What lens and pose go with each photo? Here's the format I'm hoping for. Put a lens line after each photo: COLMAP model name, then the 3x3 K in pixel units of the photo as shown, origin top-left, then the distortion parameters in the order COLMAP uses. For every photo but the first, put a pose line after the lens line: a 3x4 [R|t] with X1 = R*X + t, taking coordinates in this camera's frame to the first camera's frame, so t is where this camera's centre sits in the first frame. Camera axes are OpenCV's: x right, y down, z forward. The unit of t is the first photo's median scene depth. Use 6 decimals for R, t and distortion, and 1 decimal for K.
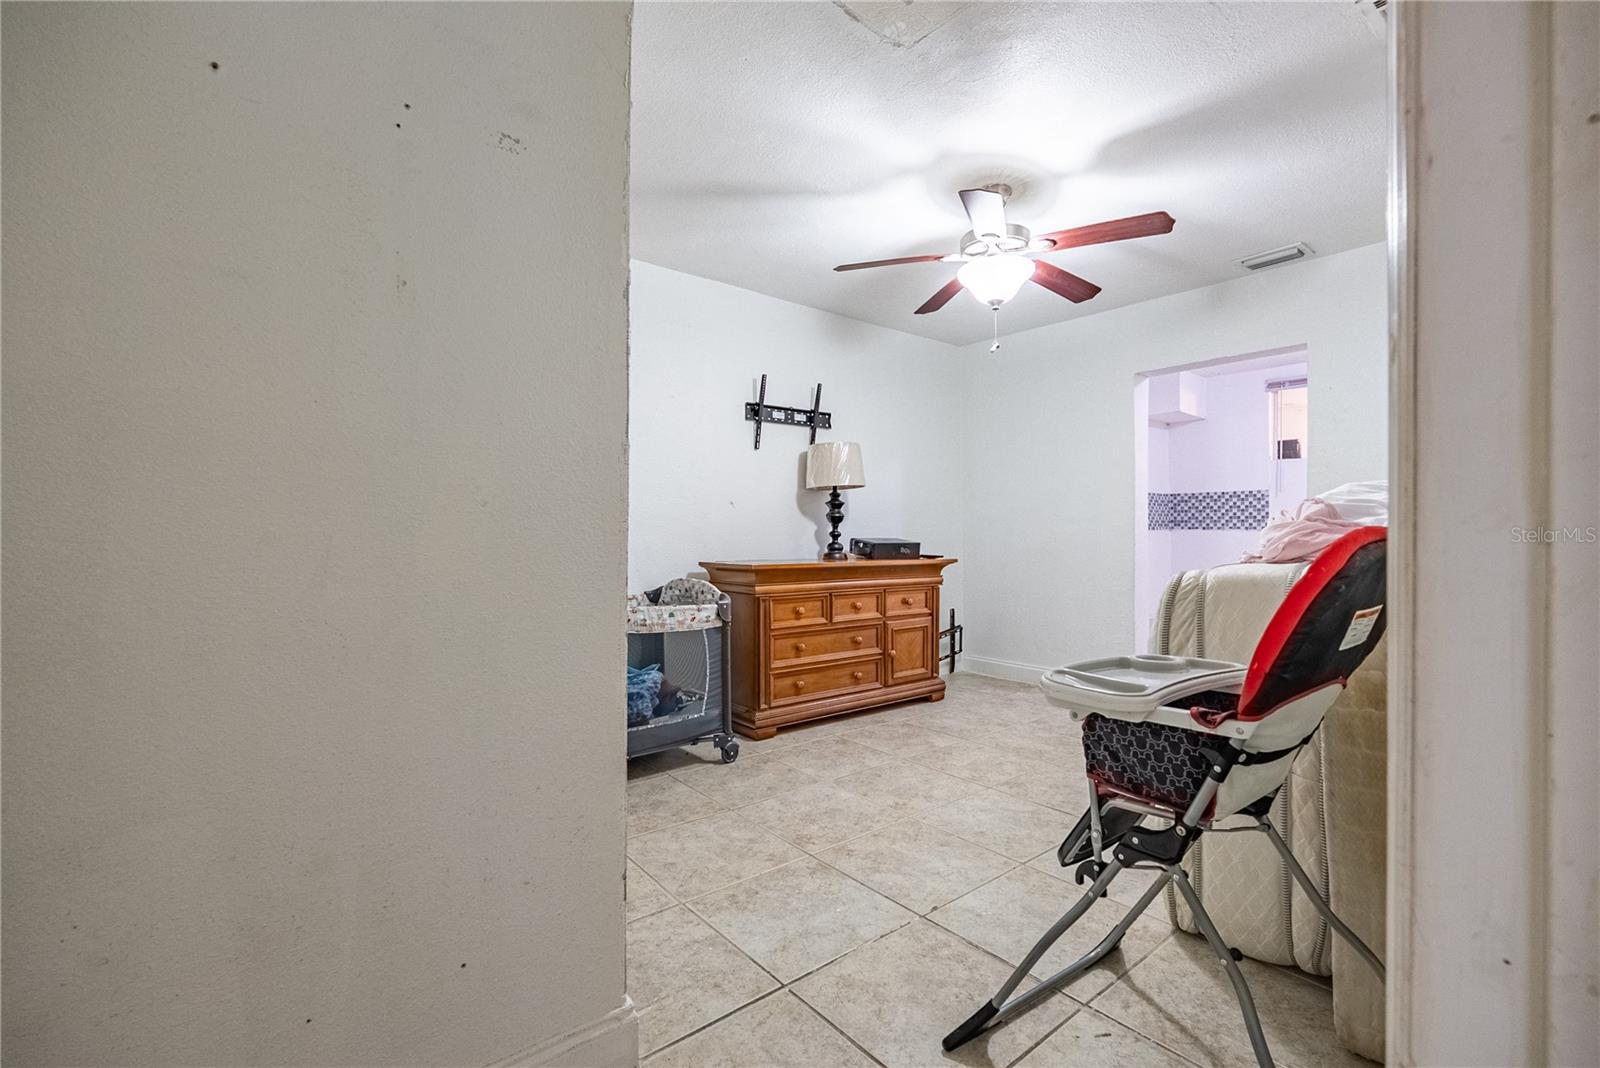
lens RADIAL K [[702.7, 0, 798.8], [0, 702.7, 537.1], [0, 0, 1]] dist [-0.002274, -0.000583]
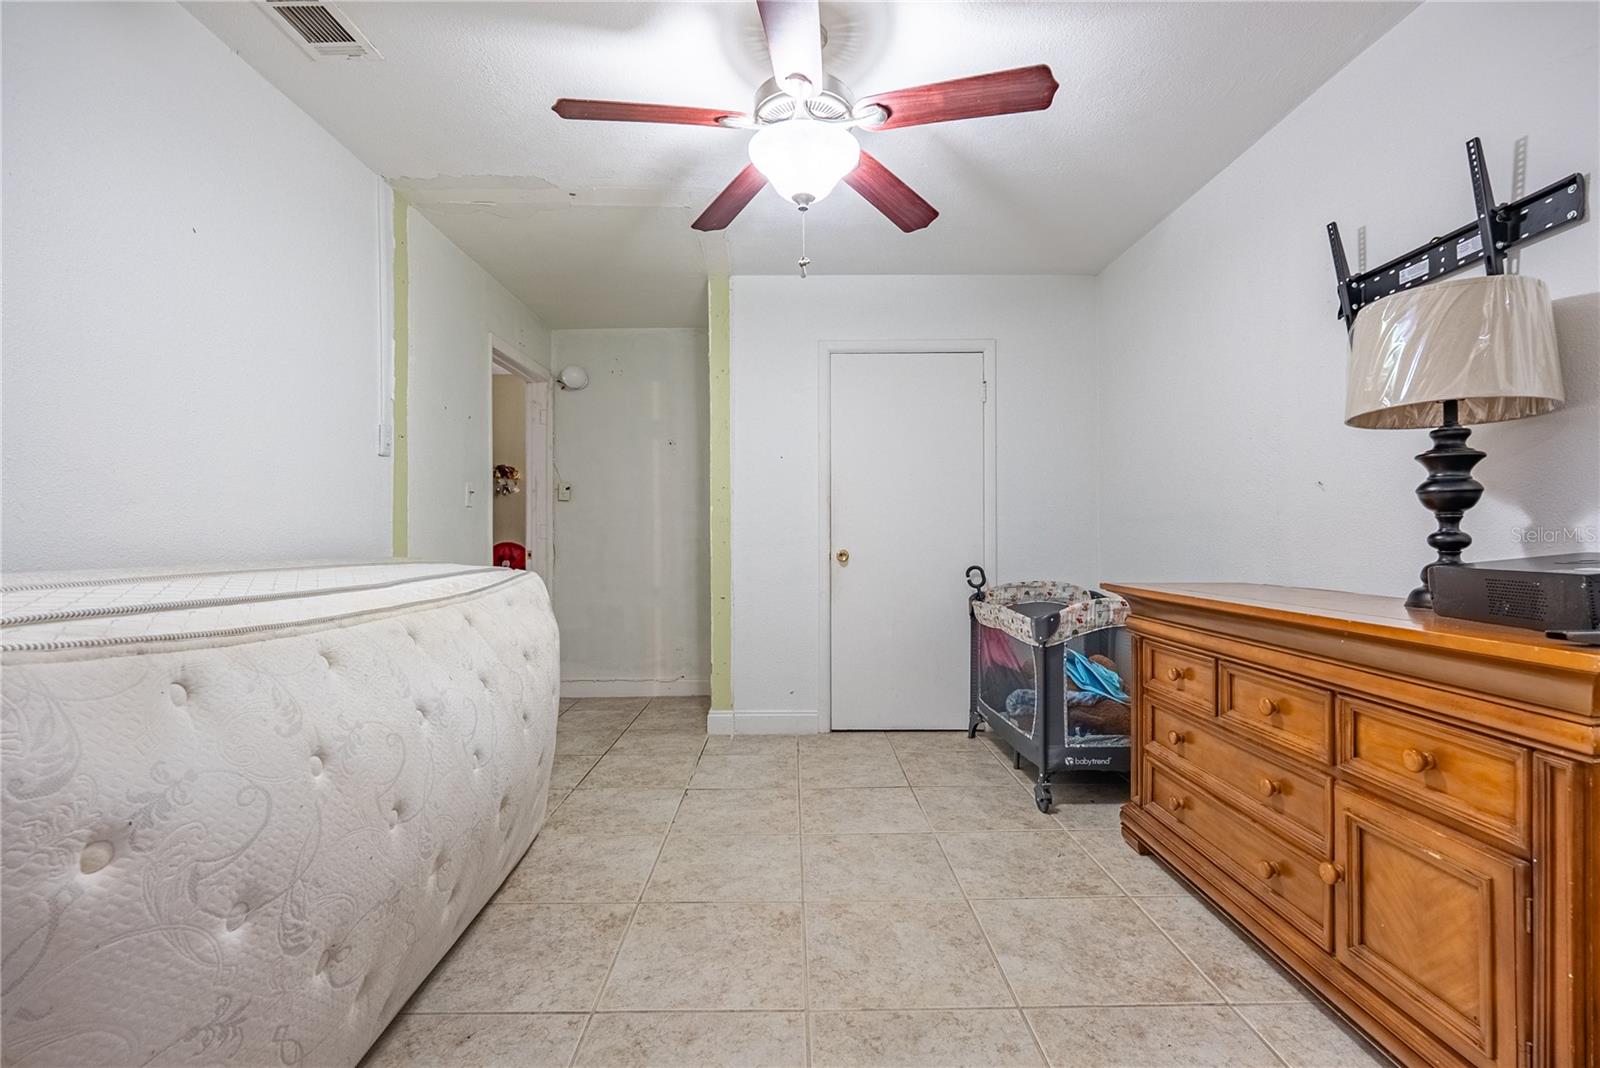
lens RADIAL K [[702.7, 0, 798.8], [0, 702.7, 537.1], [0, 0, 1]] dist [-0.002274, -0.000583]
pose [[-0.613330, 0.001446, -0.789826, 0.699390], [0.001179, 0.999999, 0.000915, -0.008034], [0.789826, -0.000371, -0.613331, 1.206127]]
